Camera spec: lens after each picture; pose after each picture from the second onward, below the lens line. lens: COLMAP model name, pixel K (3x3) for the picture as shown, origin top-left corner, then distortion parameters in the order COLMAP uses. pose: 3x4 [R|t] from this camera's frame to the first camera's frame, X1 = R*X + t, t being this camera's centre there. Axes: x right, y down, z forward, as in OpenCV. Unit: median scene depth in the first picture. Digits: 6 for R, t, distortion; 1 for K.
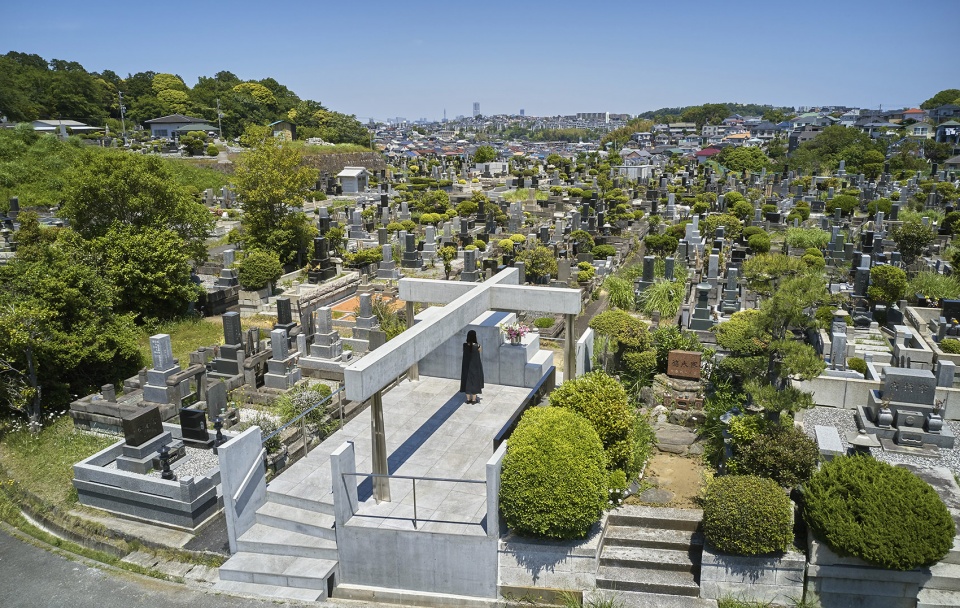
lens RADIAL K [[698.1, 0, 465.5], [0, 698.1, 301.1], [0, 0, 1]] dist [-0.020041, -0.003860]
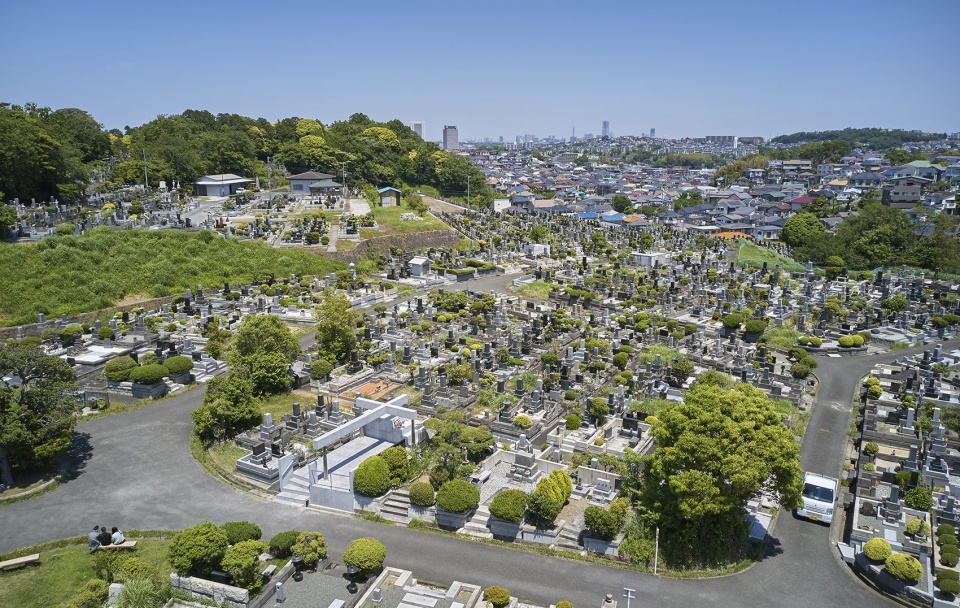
lens RADIAL K [[698.1, 0, 465.5], [0, 698.1, 301.1], [0, 0, 1]] dist [-0.020041, -0.003860]
pose [[0.983228, 0.052587, -0.174633, 0.668133], [-0.055784, 0.998352, -0.013446, -0.344958], [0.173638, 0.022962, 0.984542, -1.343841]]
